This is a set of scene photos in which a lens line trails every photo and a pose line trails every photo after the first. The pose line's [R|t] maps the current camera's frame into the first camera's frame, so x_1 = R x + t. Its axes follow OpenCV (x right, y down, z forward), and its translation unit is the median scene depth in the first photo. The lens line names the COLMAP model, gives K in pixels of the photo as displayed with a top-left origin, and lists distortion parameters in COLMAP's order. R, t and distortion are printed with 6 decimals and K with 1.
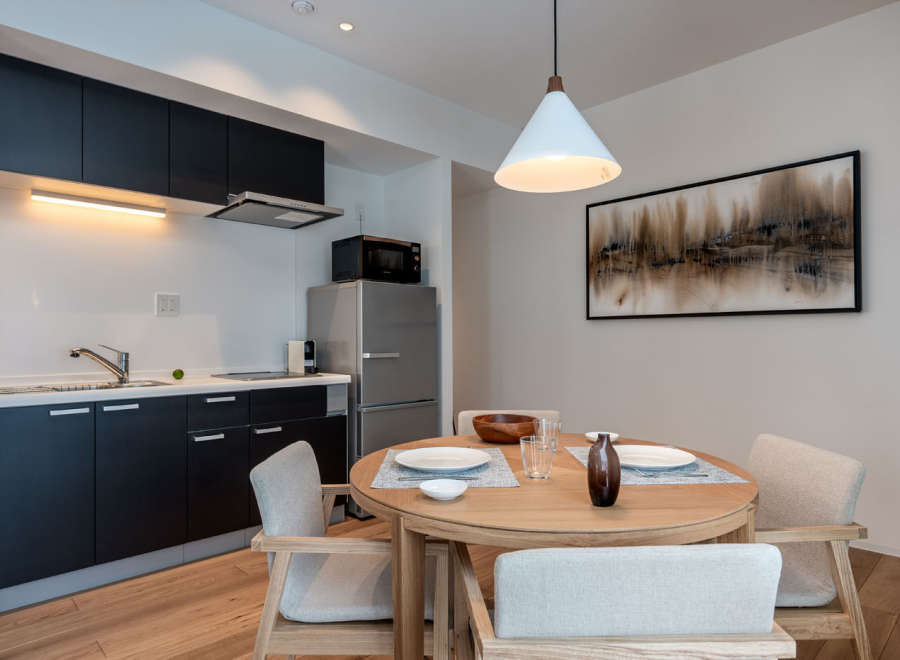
lens RADIAL K [[555.2, 0, 453.7], [0, 555.2, 330.0], [0, 0, 1]] dist [-0.002480, -0.001209]
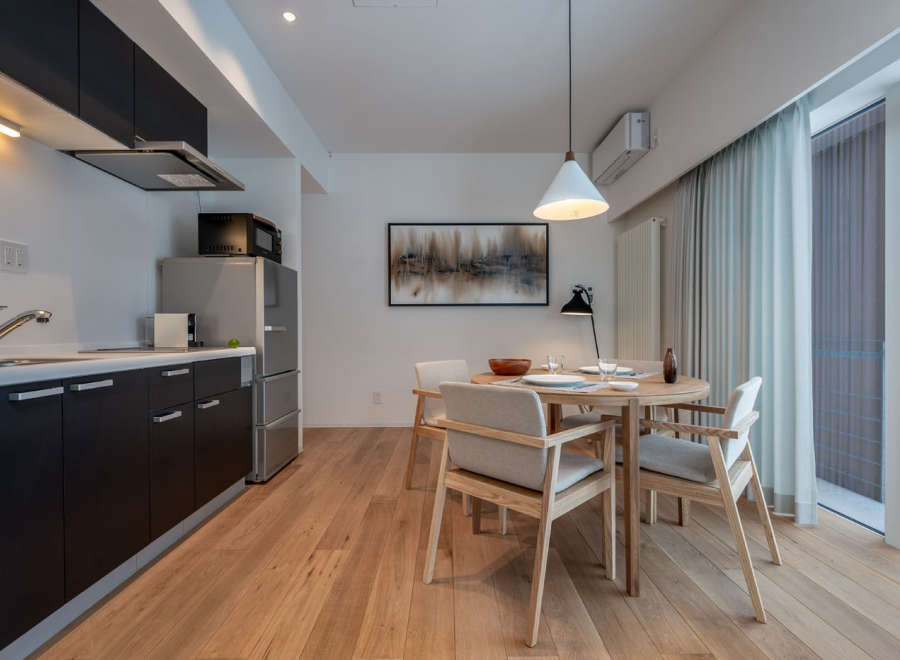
lens RADIAL K [[423.7, 0, 454.2], [0, 423.7, 332.3], [0, 0, 1]] dist [-0.005446, -0.000278]
pose [[0.686791, -0.001347, 0.726854, -0.493385], [-0.007641, 0.999930, 0.009072, 0.042687], [-0.726815, -0.011784, 0.686732, 0.181003]]
